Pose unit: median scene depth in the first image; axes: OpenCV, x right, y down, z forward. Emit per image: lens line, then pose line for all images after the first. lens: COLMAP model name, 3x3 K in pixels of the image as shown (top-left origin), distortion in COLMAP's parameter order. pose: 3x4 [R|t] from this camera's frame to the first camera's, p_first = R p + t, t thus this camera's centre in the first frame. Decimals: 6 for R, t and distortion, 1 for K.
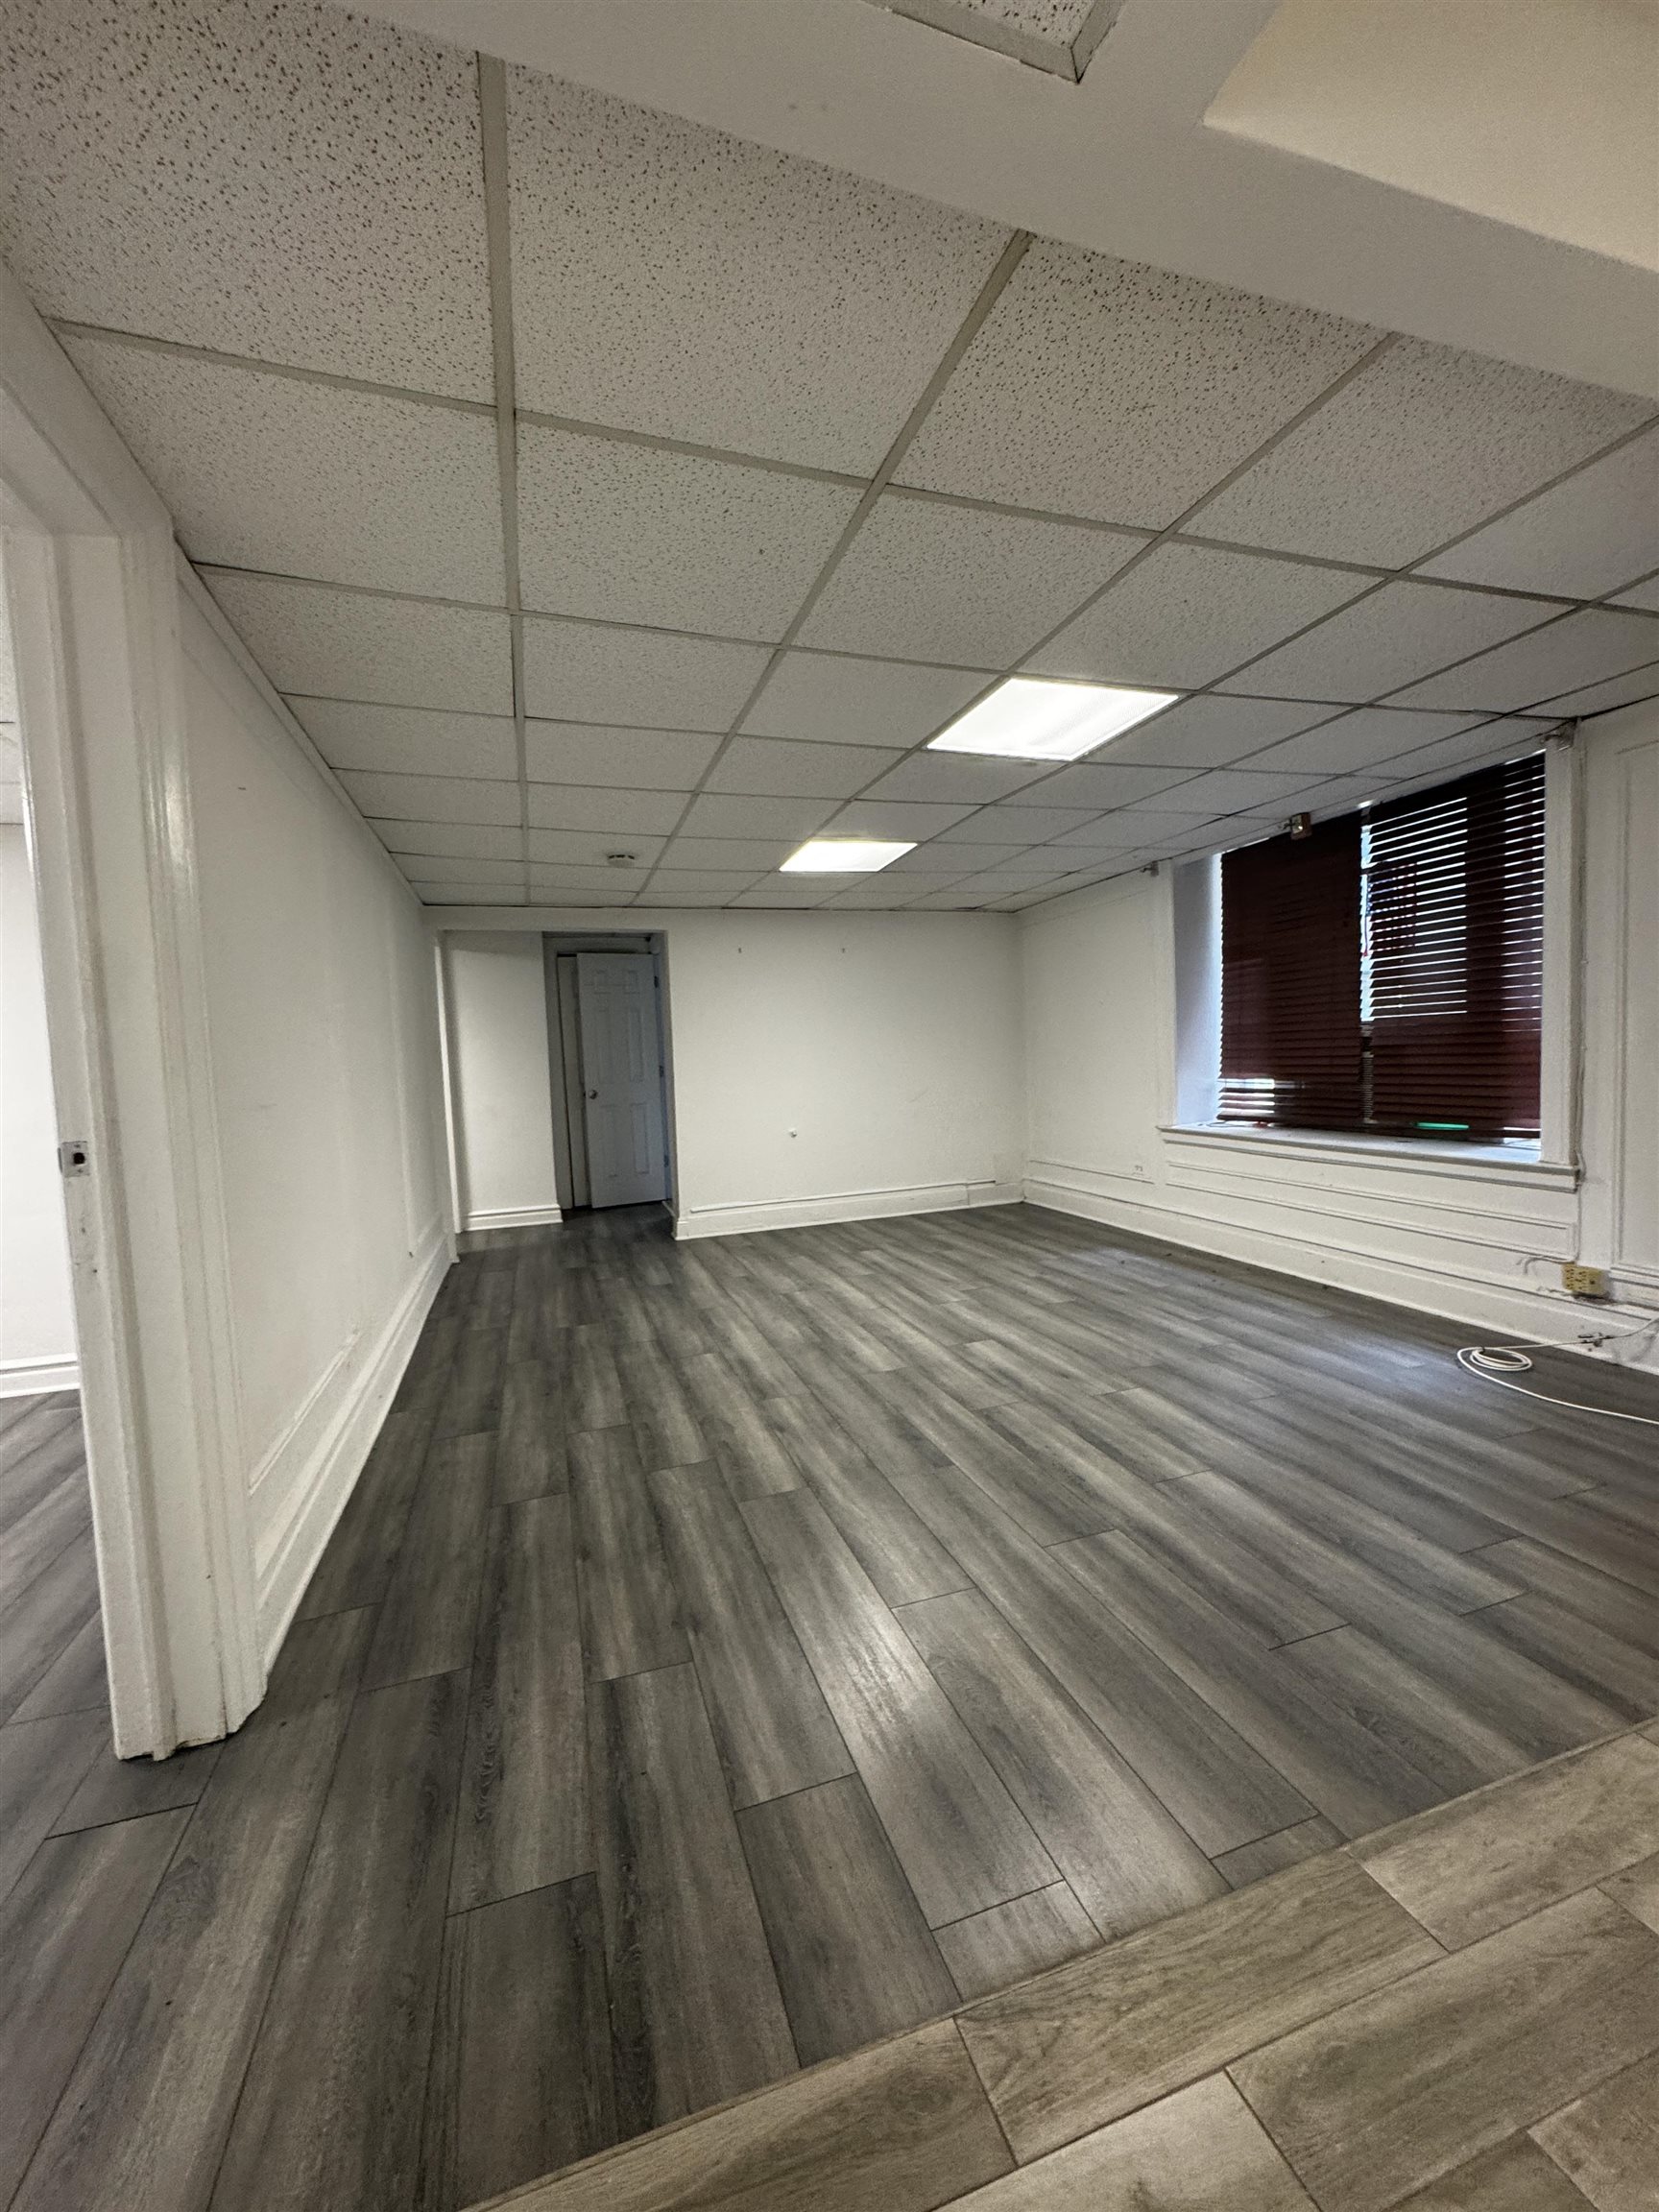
lens RADIAL K [[898.9, 0, 834.5], [0, 898.9, 1099.5], [0, 0, 1]] dist [-0.000782, -0.000433]
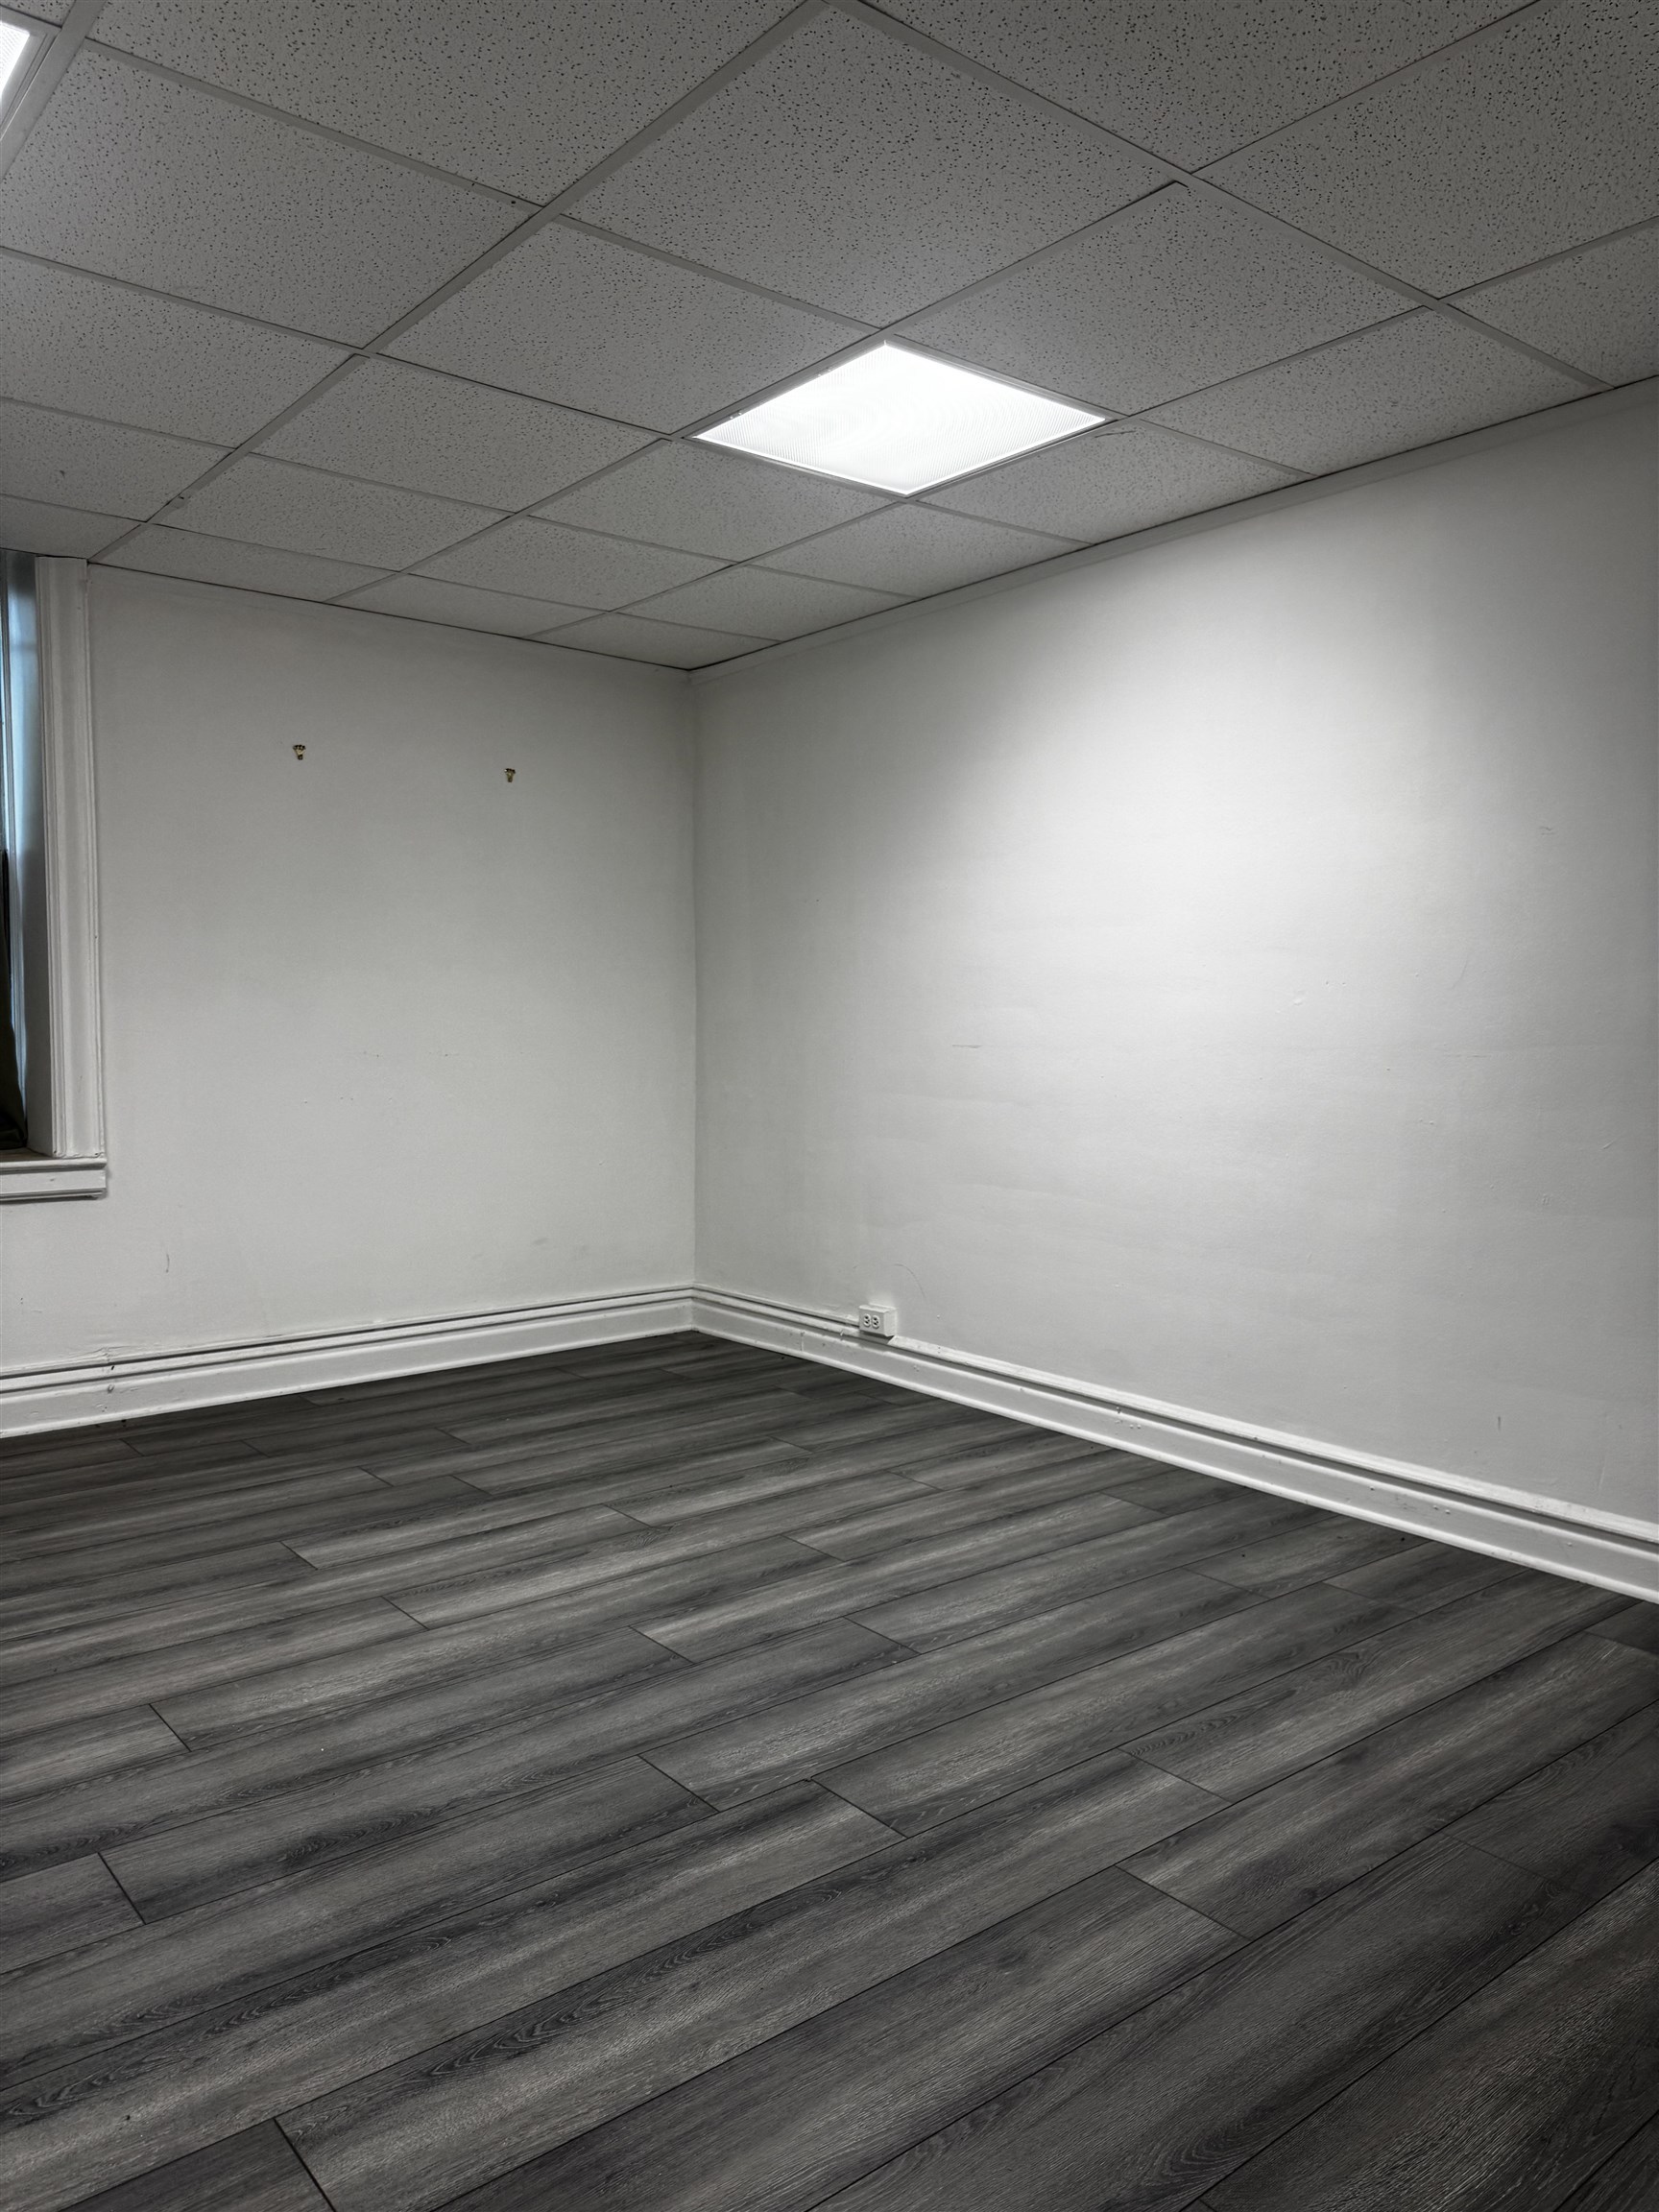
lens RADIAL K [[1573.0, 0, 812.1], [0, 1573.0, 1112.7], [0, 0, 1]] dist [0.015608, -0.013703]
pose [[0.344582, 0.107662, -0.932562, 1.165687], [-0.050143, 0.994095, 0.096237, -0.082168], [0.937416, 0.013600, 0.347945, 1.098488]]
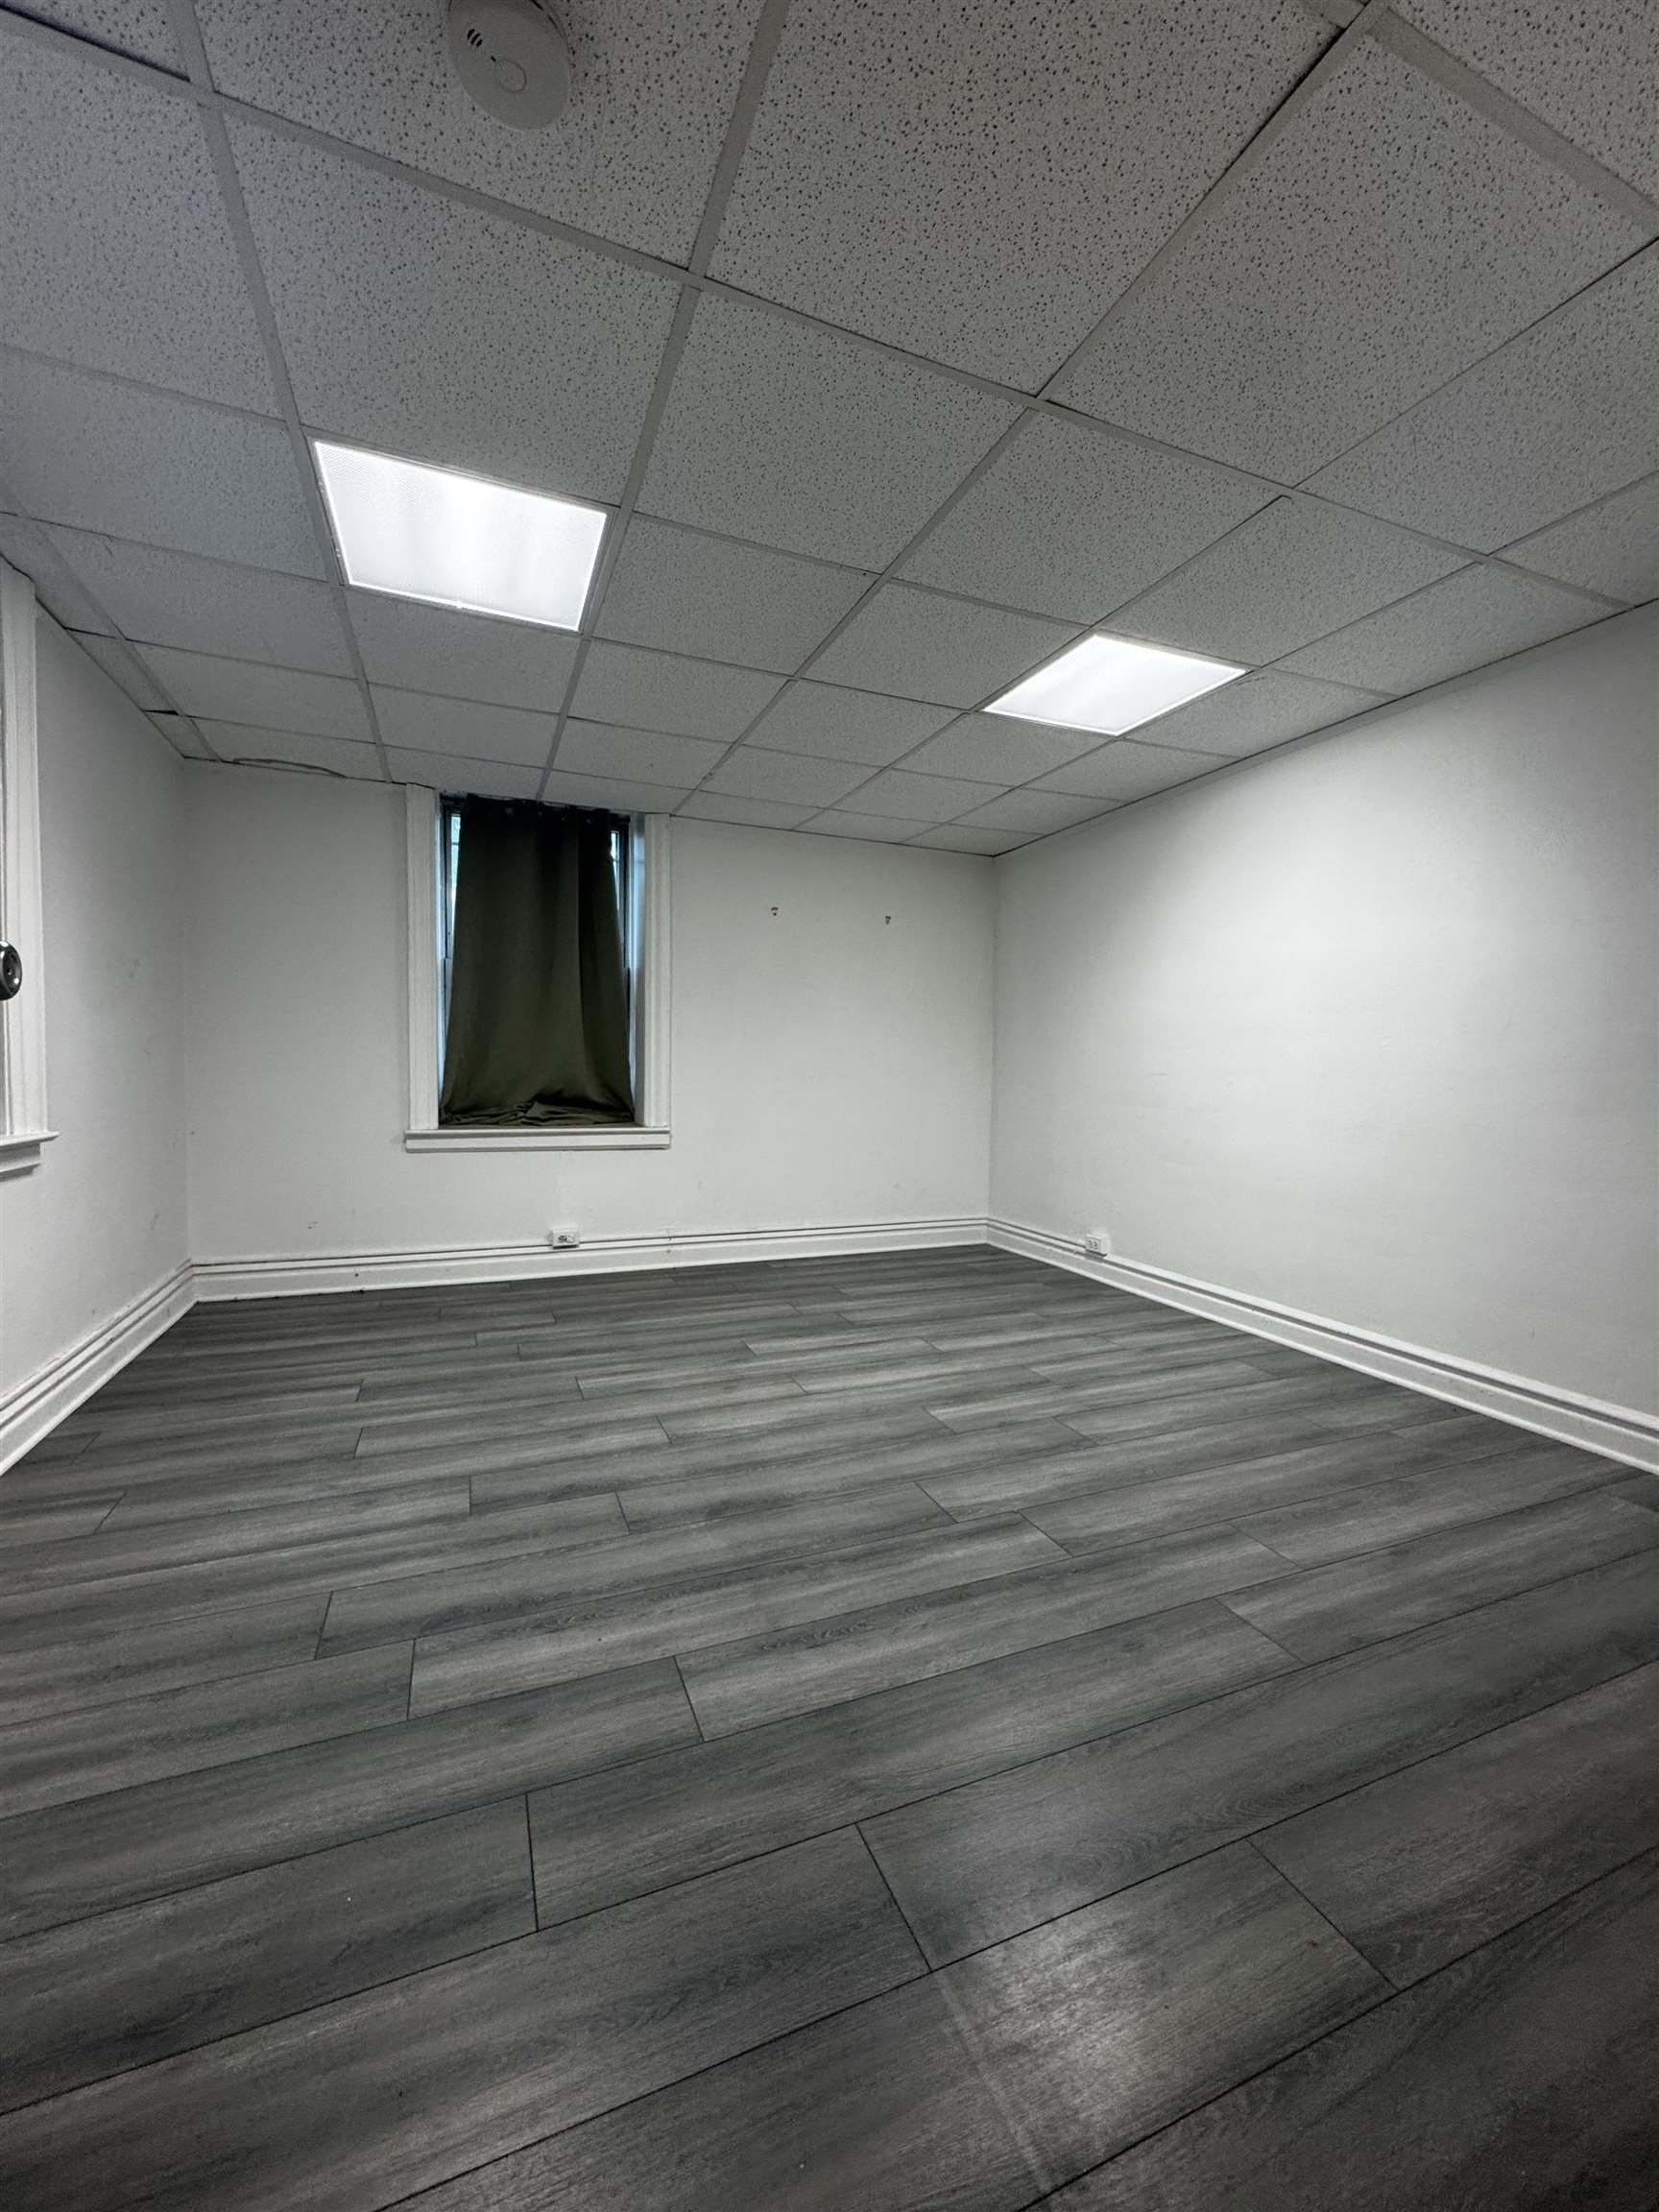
lens RADIAL K [[884.4, 0, 829.5], [0, 884.4, 1106.0], [0, 0, 1]] dist [-0.000812, -0.000147]
pose [[0.067345, 0.091726, -0.993504, 1.135426], [-0.049491, 0.994846, 0.088495, -0.056567], [0.996502, 0.043210, 0.071537, 1.161129]]
